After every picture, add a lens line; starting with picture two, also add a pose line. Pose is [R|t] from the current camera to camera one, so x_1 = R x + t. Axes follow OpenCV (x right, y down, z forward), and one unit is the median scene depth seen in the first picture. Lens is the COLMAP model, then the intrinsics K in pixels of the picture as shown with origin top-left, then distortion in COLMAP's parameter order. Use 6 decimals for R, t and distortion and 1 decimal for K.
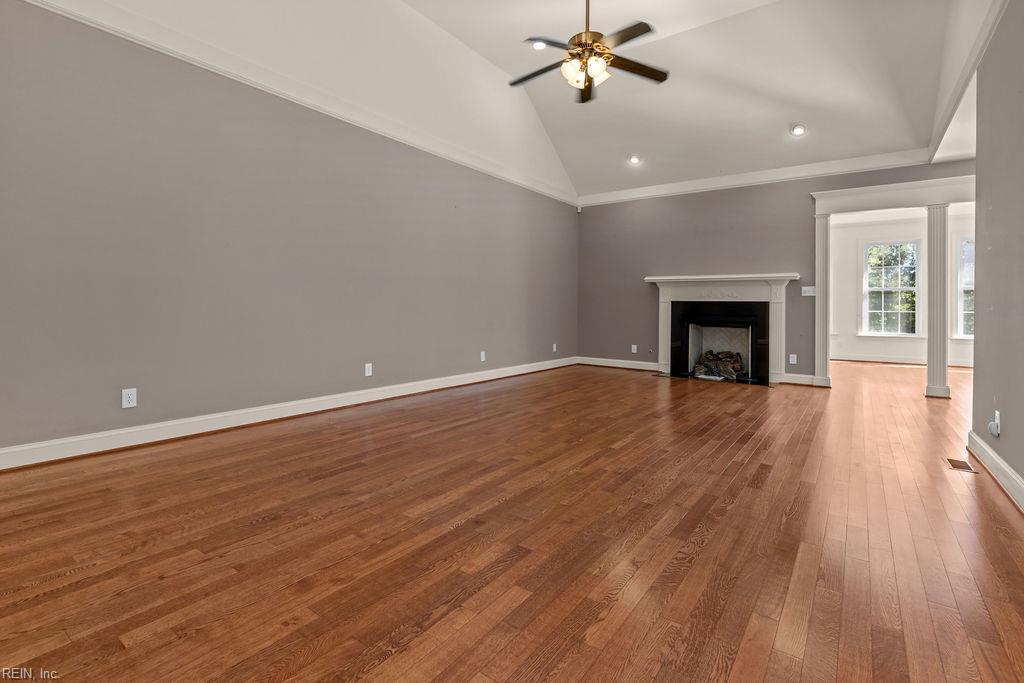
lens RADIAL K [[475.9, 0, 533.9], [0, 475.9, 307.0], [0, 0, 1]] dist [0.002631, -0.000135]
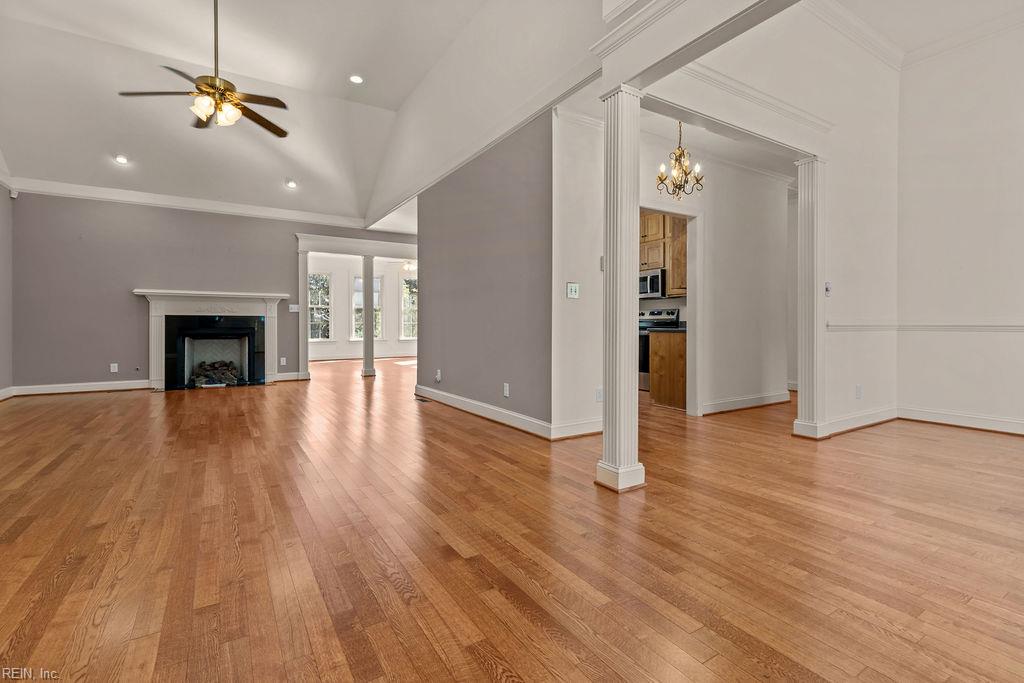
lens RADIAL K [[475.9, 0, 506.7], [0, 475.9, 334.1], [0, 0, 1]] dist [0.002631, -0.000135]
pose [[0.383724, -0.032808, 0.922865, -0.390226], [0.002249, 0.999399, 0.034594, -0.005960], [-0.923445, -0.011199, 0.383567, -0.036914]]
